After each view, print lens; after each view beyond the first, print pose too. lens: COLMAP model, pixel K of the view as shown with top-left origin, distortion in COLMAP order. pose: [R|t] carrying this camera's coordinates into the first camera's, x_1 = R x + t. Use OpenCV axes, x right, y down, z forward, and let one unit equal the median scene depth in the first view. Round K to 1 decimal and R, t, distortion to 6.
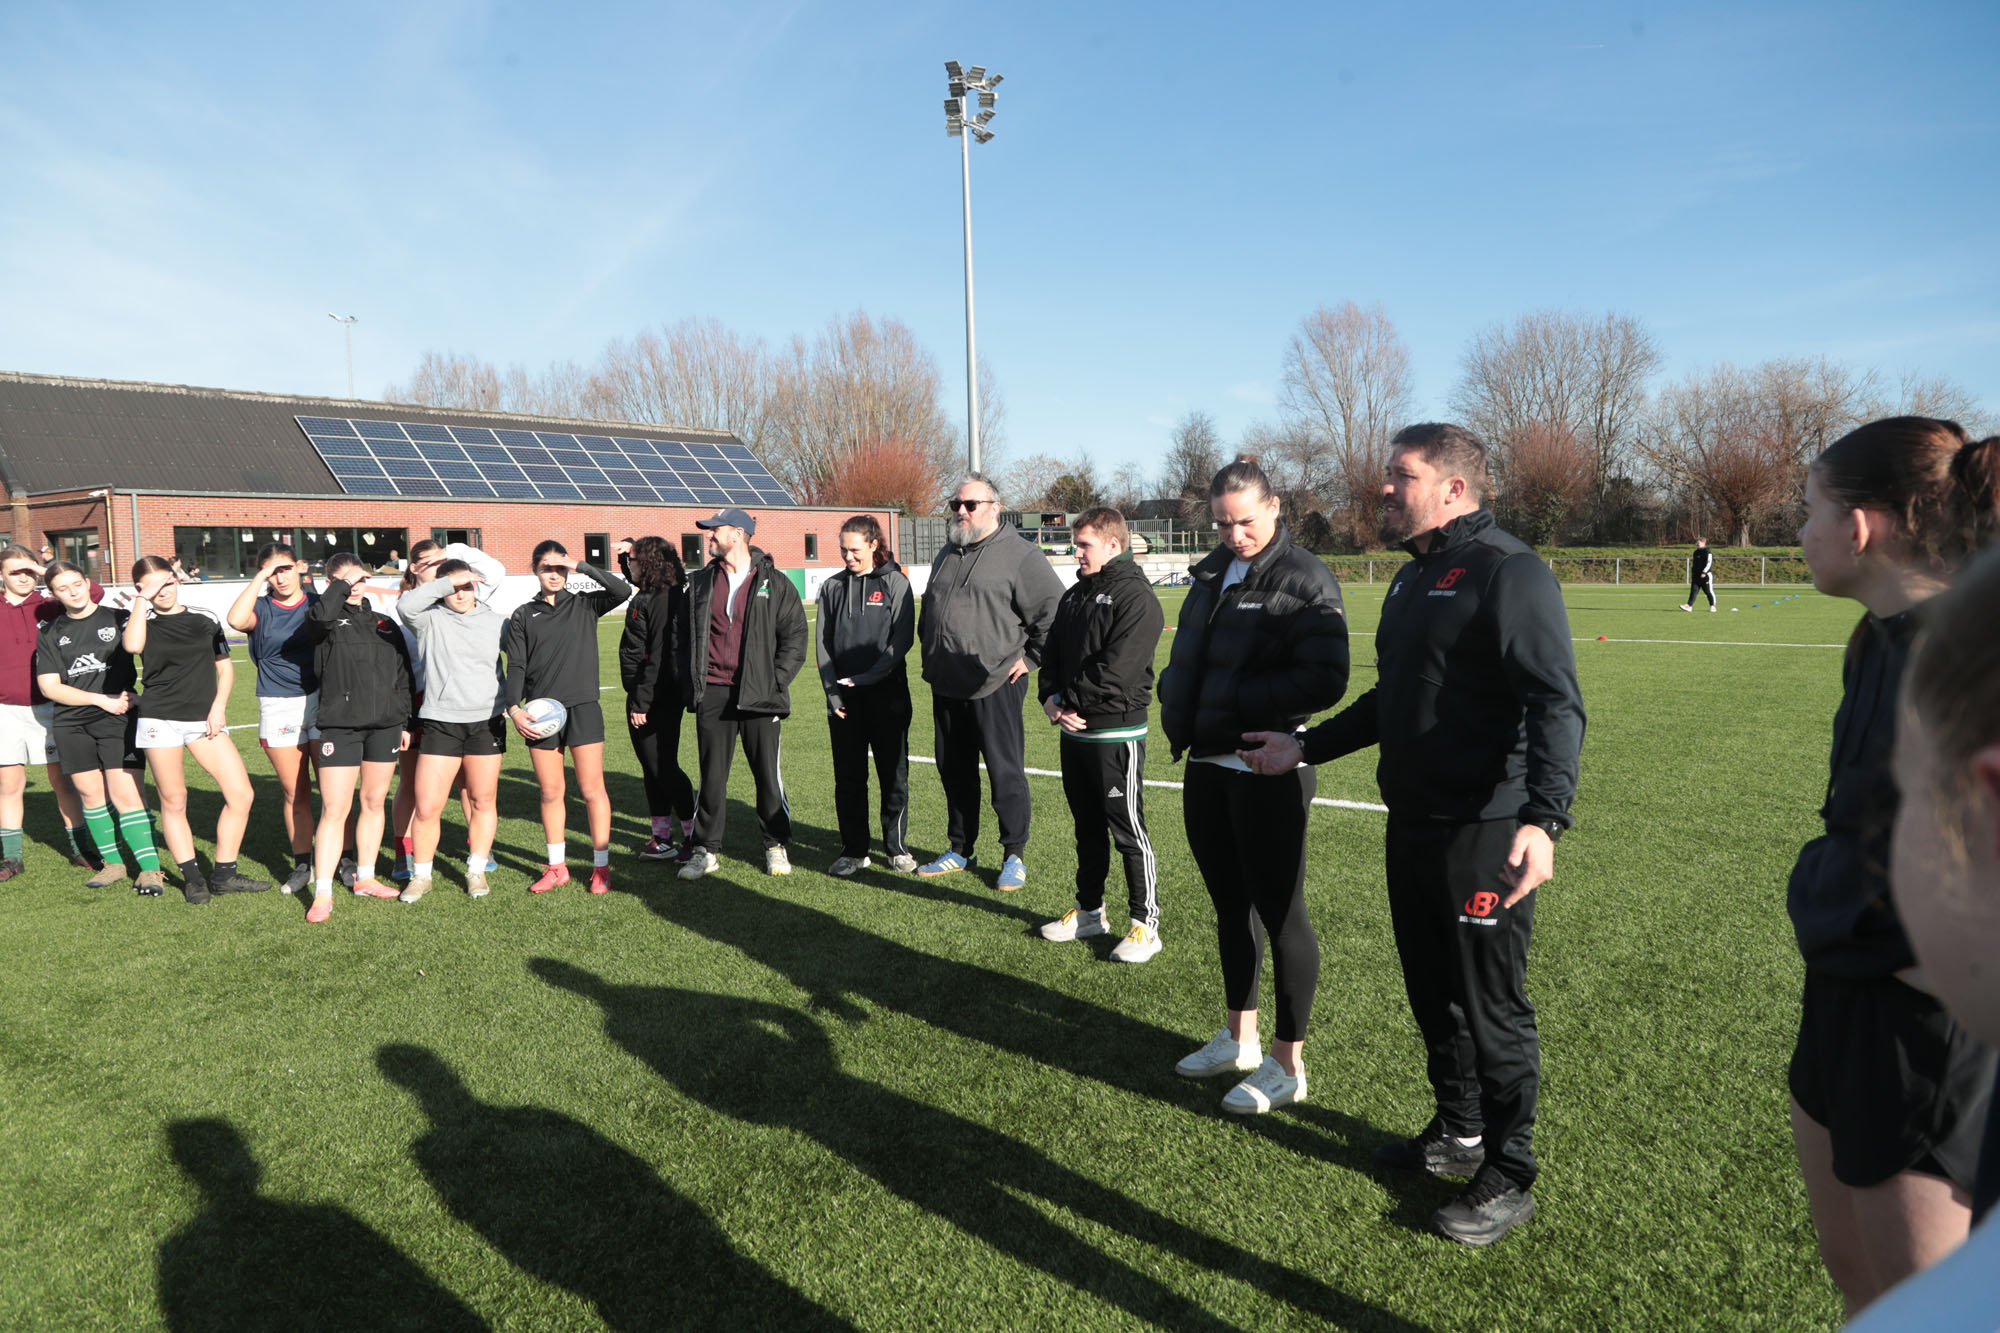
lens RADIAL K [[1338.3, 0, 997.6], [0, 1338.3, 660.1], [0, 0, 1]] dist [-0.000582, 0.000789]
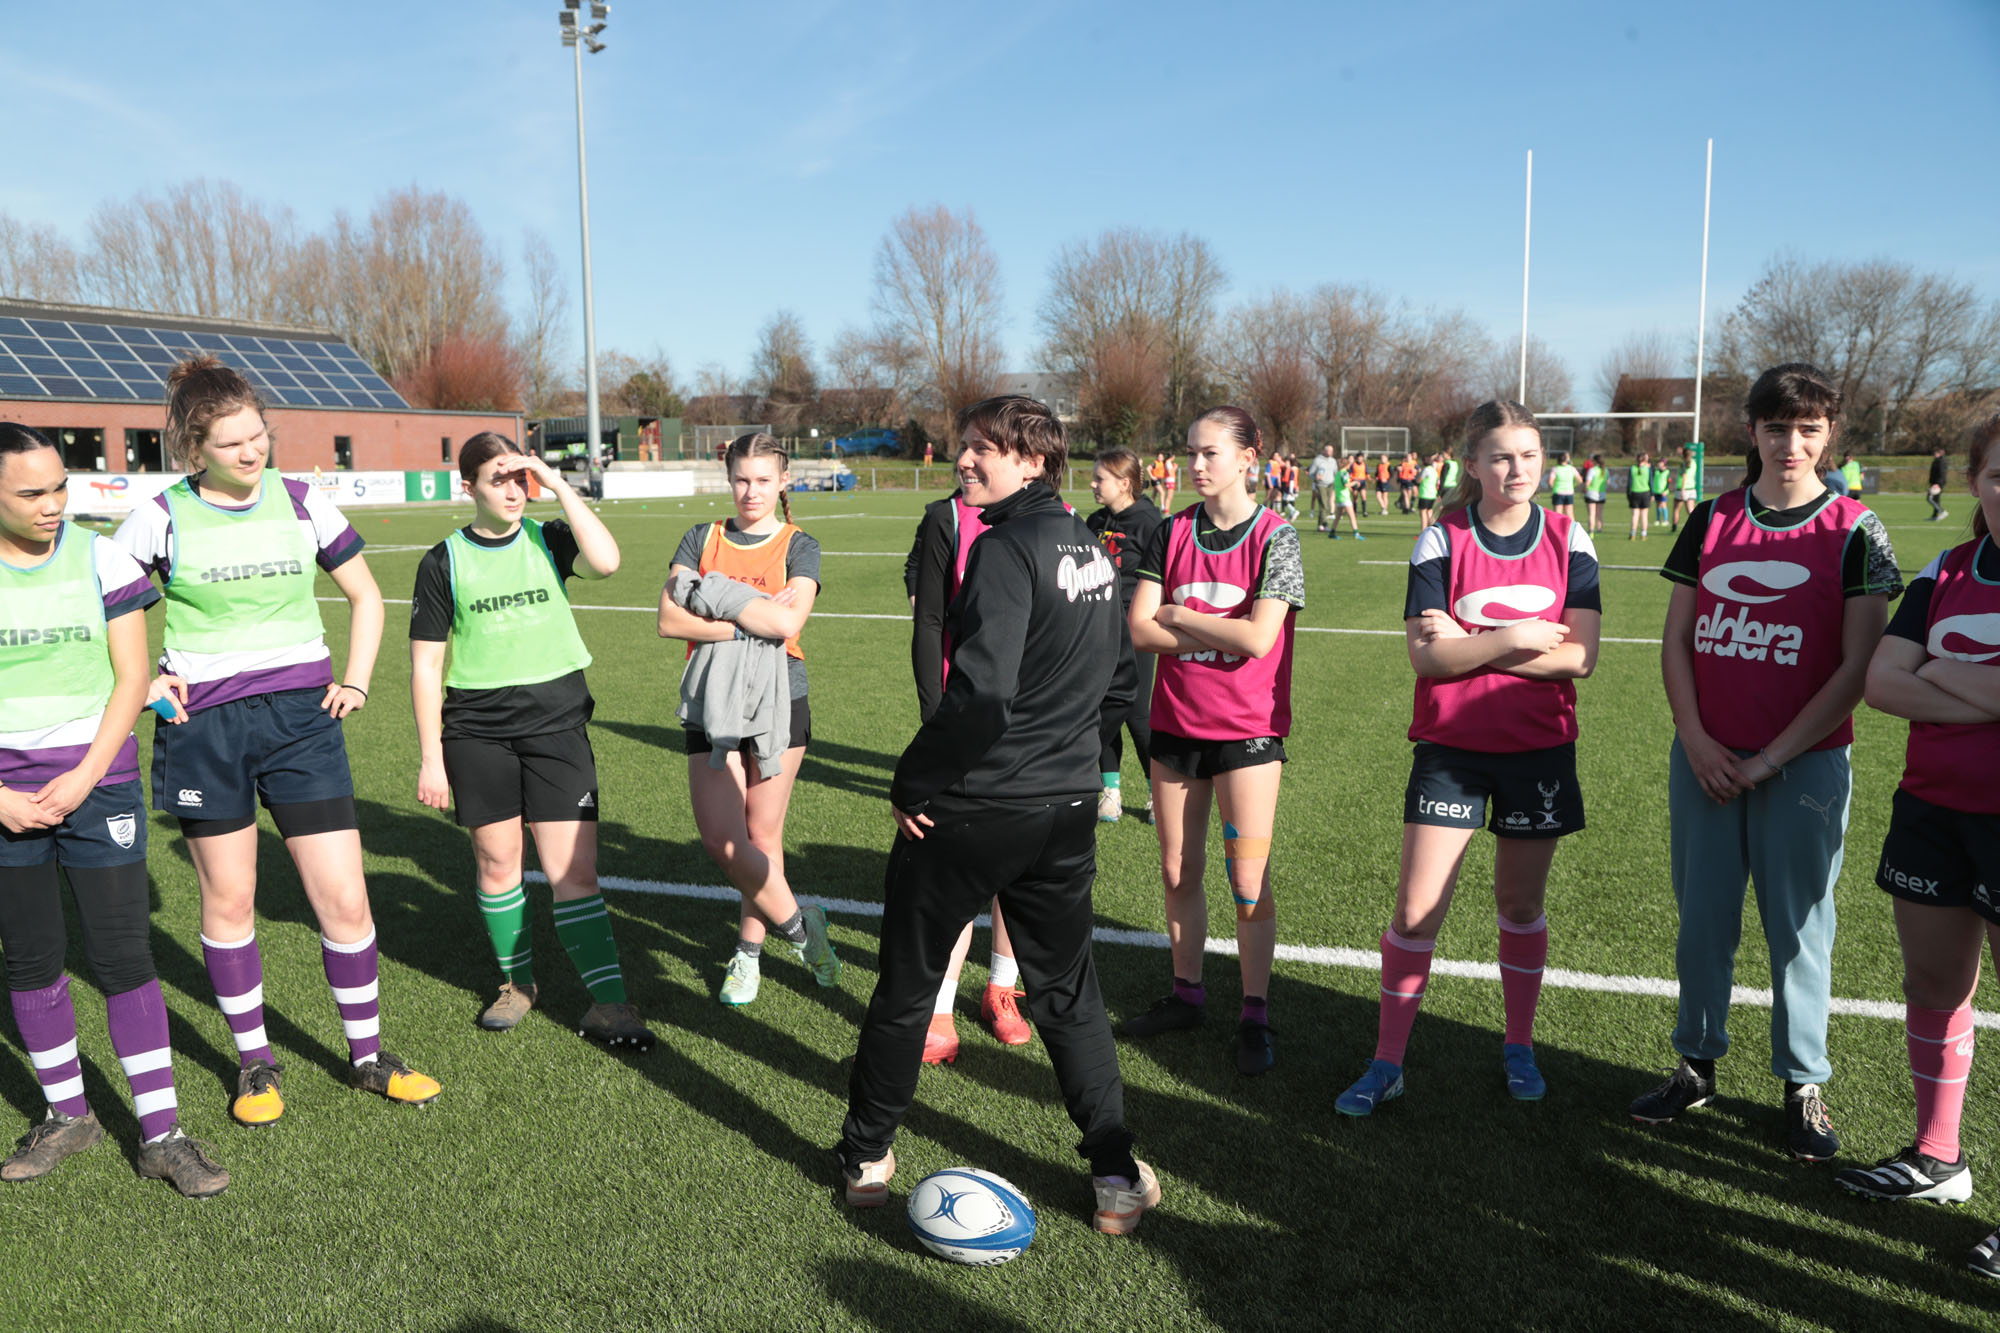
lens RADIAL K [[1835.5, 0, 1000.3], [0, 1835.5, 671.7], [0, 0, 1]] dist [0.021538, 0.000000]
pose [[0.956658, -0.024131, 0.290212, -0.098771], [0.014178, 0.999239, 0.036350, 0.027413], [-0.290868, -0.030659, 0.956272, -0.327663]]
